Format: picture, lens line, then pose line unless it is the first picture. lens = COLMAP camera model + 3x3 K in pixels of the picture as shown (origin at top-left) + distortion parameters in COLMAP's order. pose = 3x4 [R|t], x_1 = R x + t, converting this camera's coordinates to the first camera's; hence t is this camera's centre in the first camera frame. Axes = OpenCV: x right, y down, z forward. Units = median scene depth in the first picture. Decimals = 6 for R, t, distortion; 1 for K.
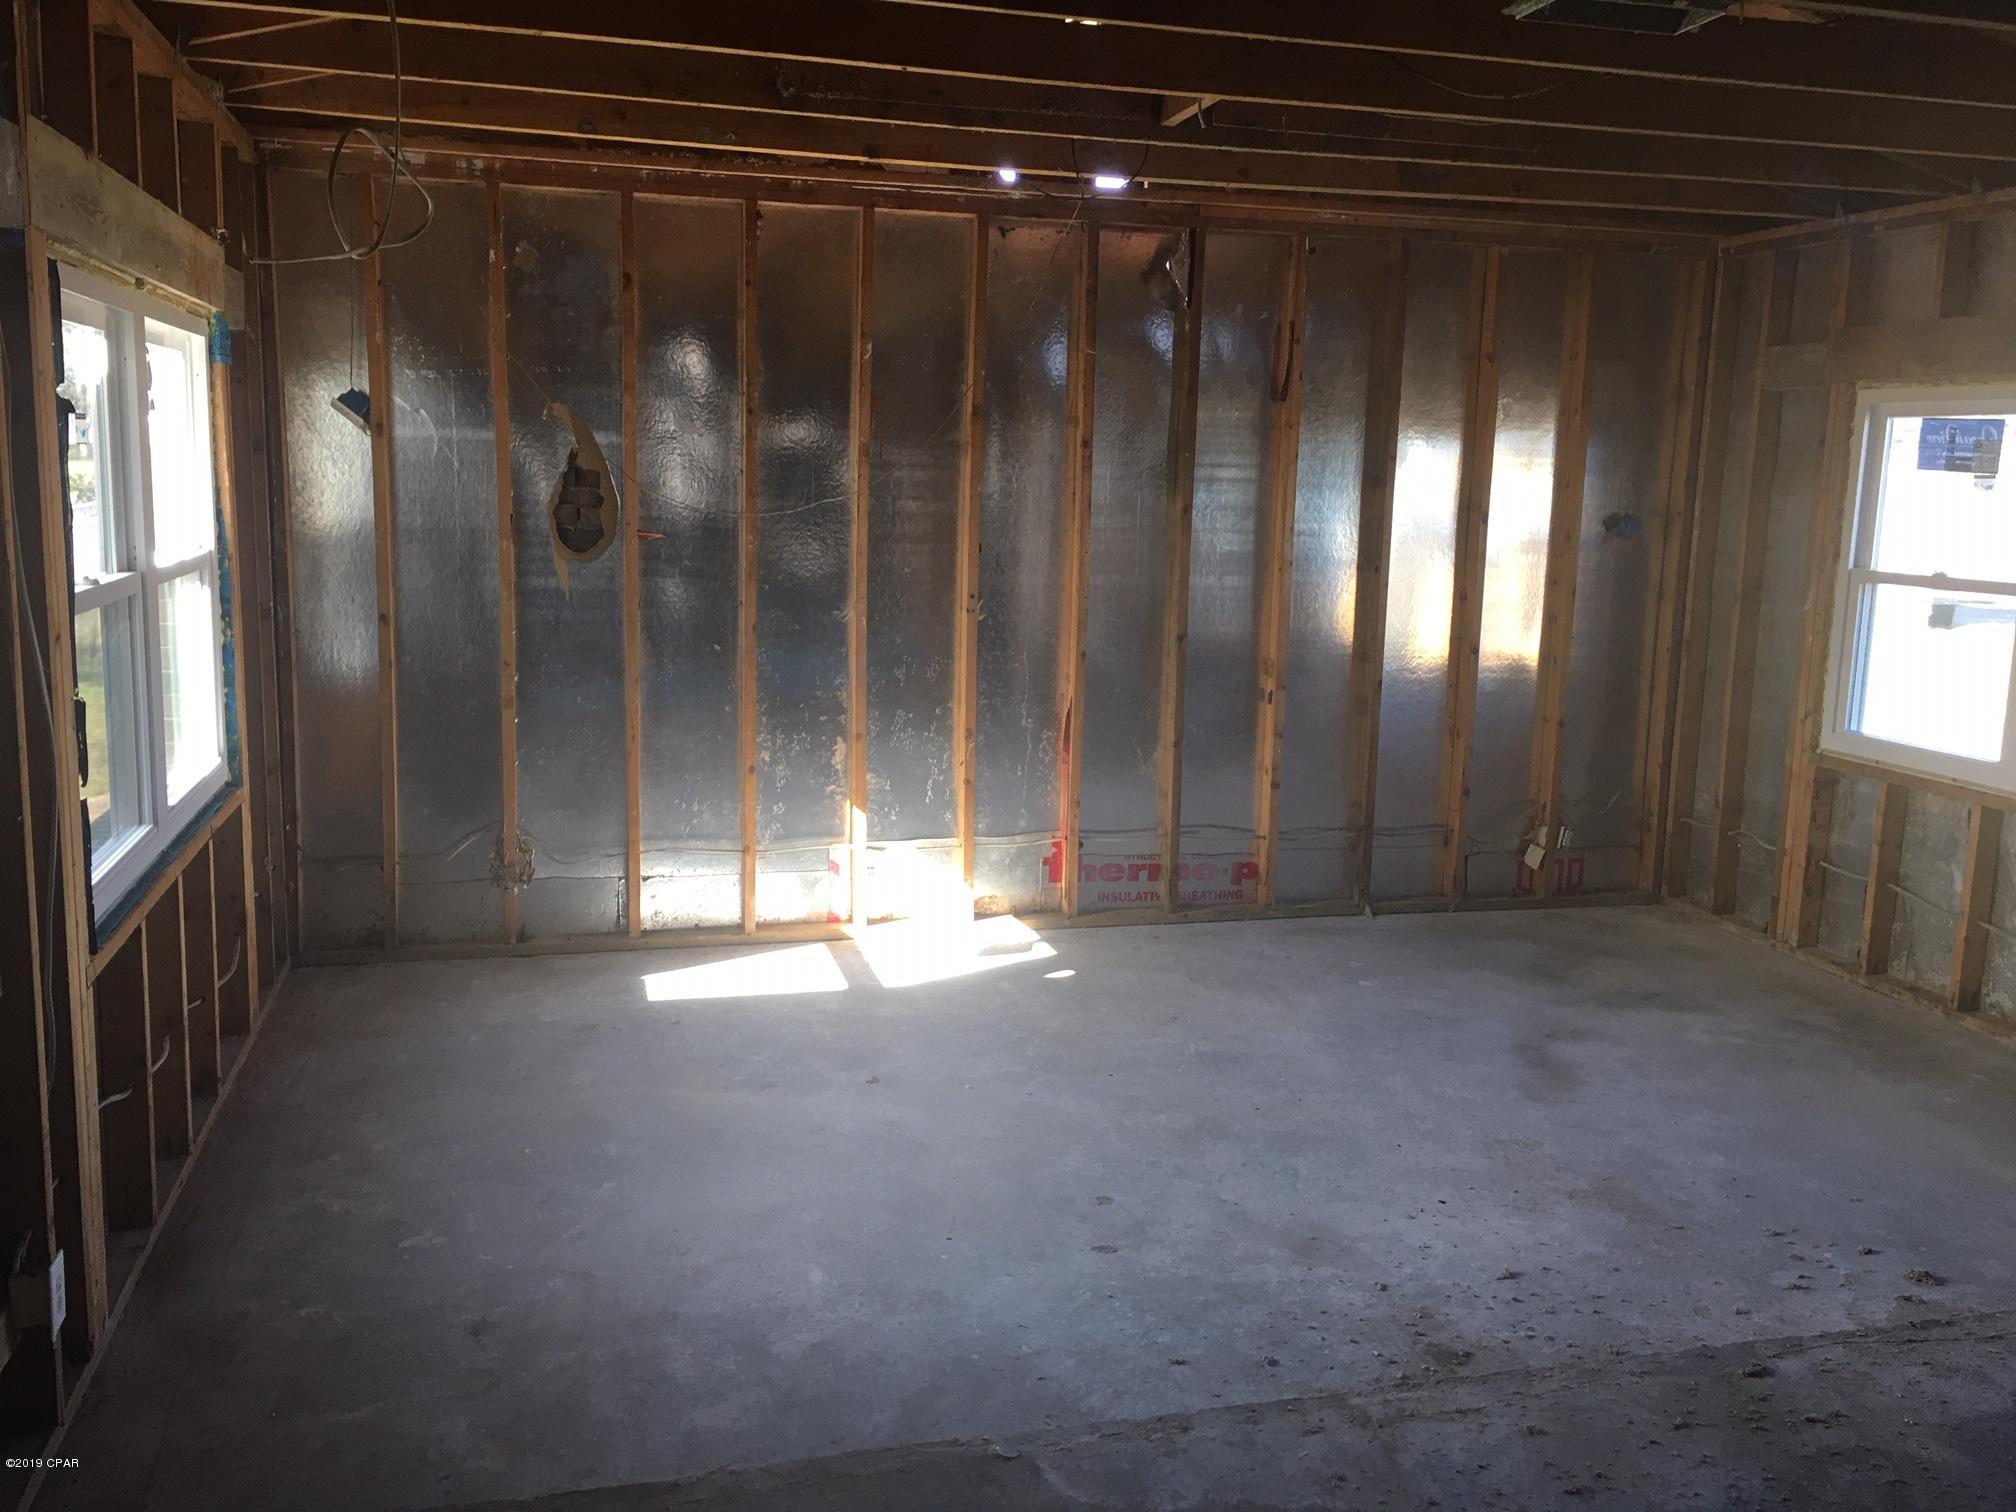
lens RADIAL K [[1710.8, 0, 987.9], [0, 1710.8, 742.9], [0, 0, 1]] dist [0.088166, -0.124089]
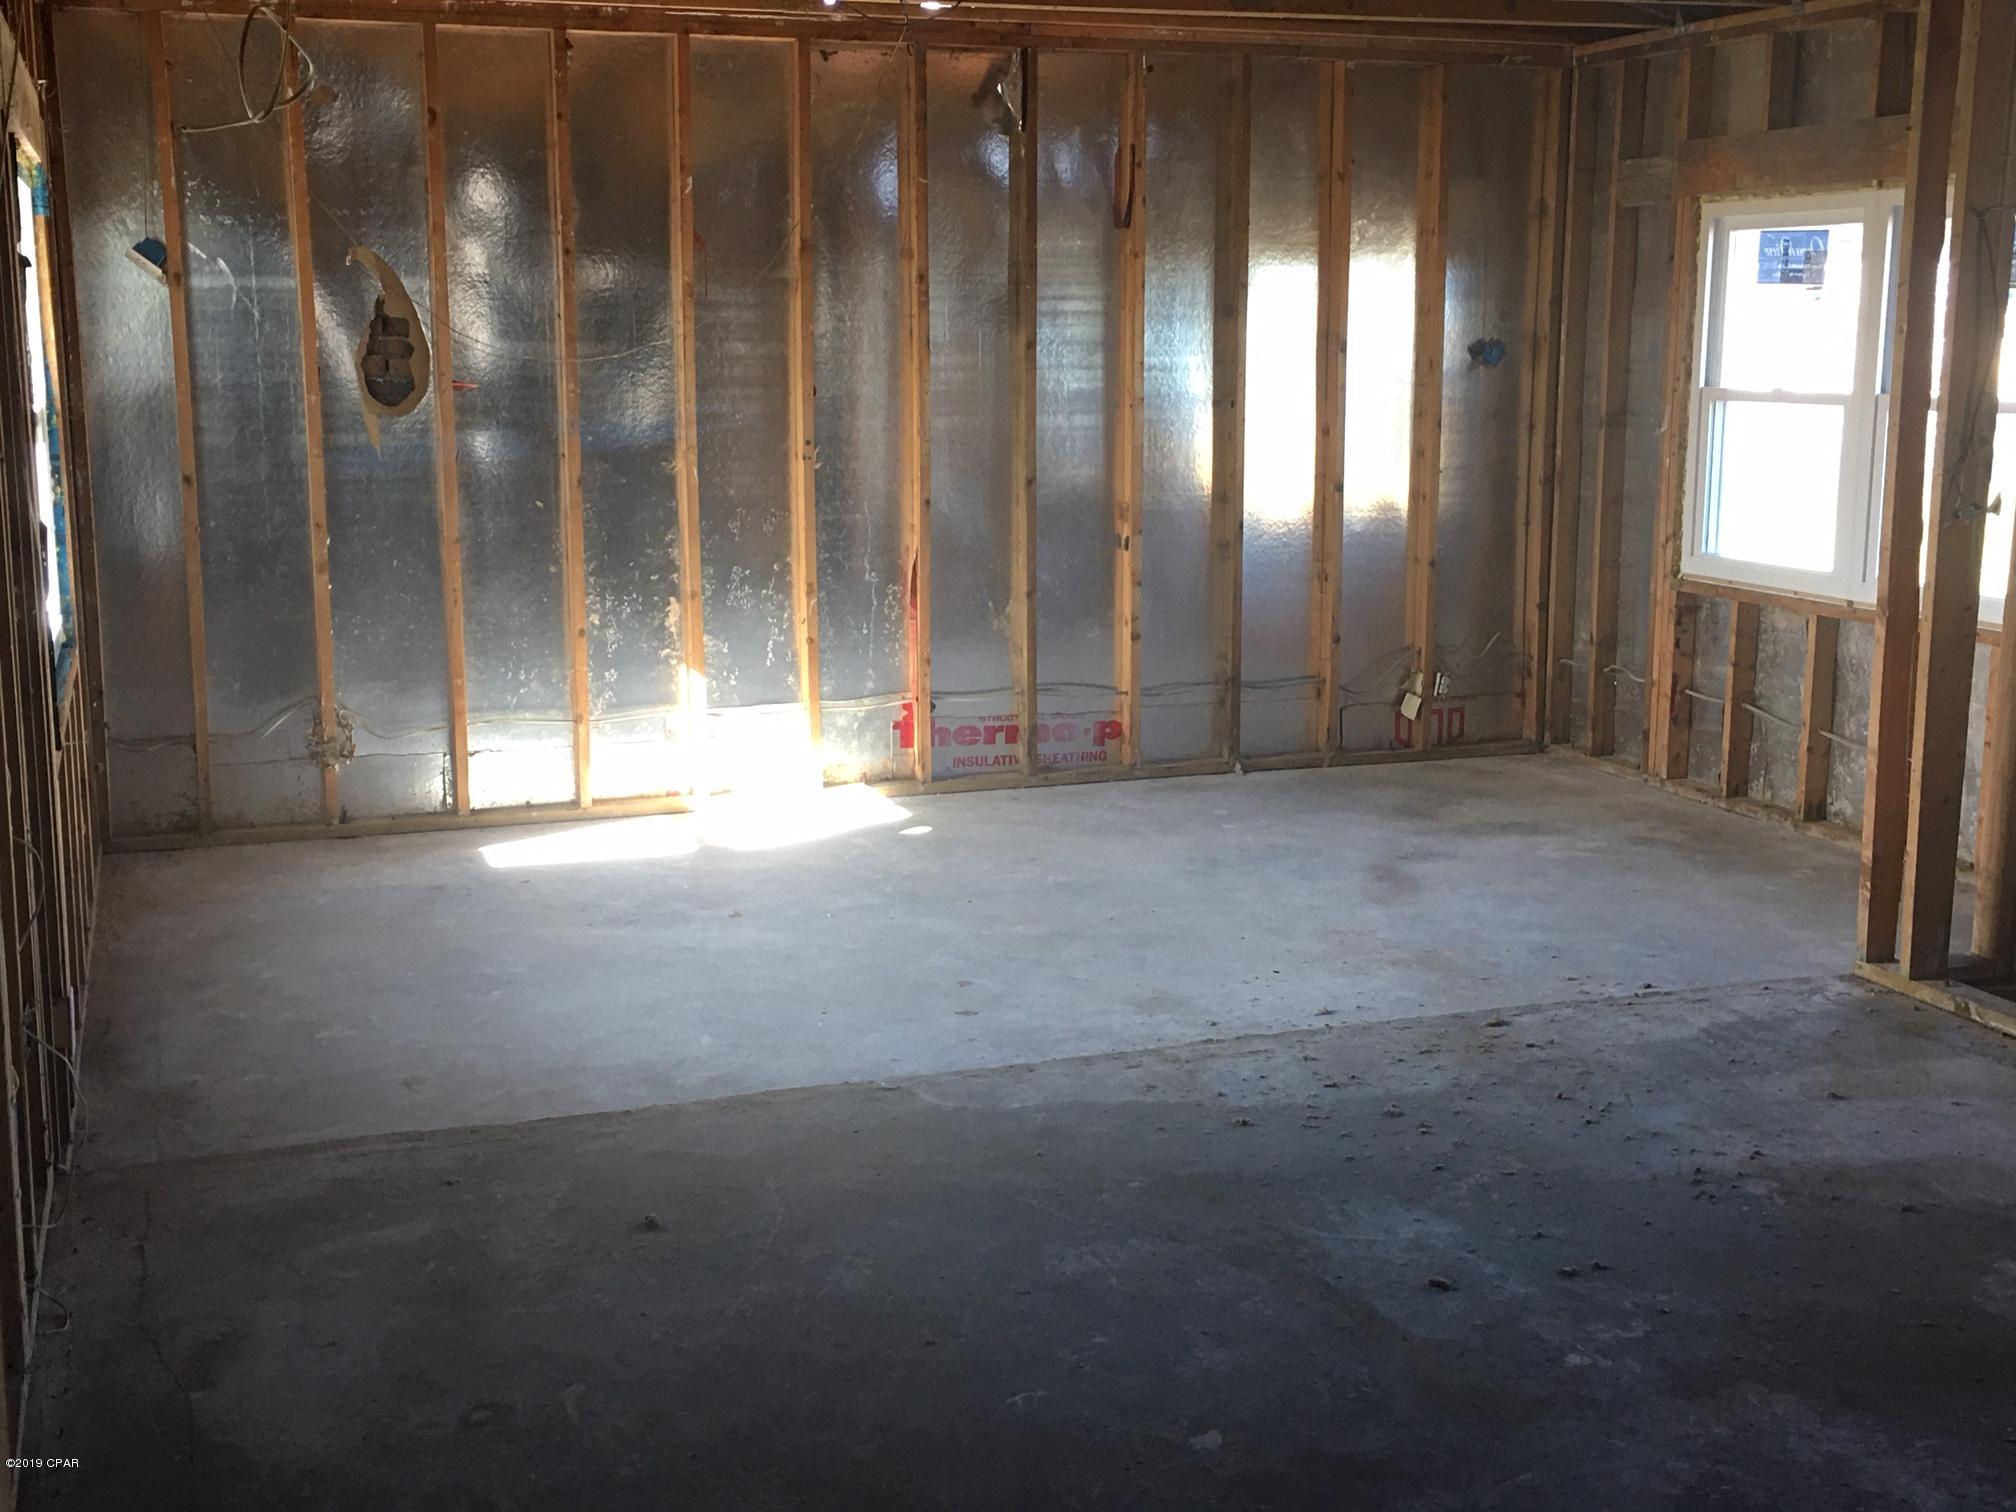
lens RADIAL K [[2348.2, 0, 981.1], [0, 2348.2, 748.7], [0, 0, 1]] dist [0.061828, 0.000000]
pose [[0.996432, -0.039760, 0.074448, -0.018032], [0.038114, 0.998999, 0.023397, 0.058770], [-0.075304, -0.020476, 0.996950, -0.317336]]
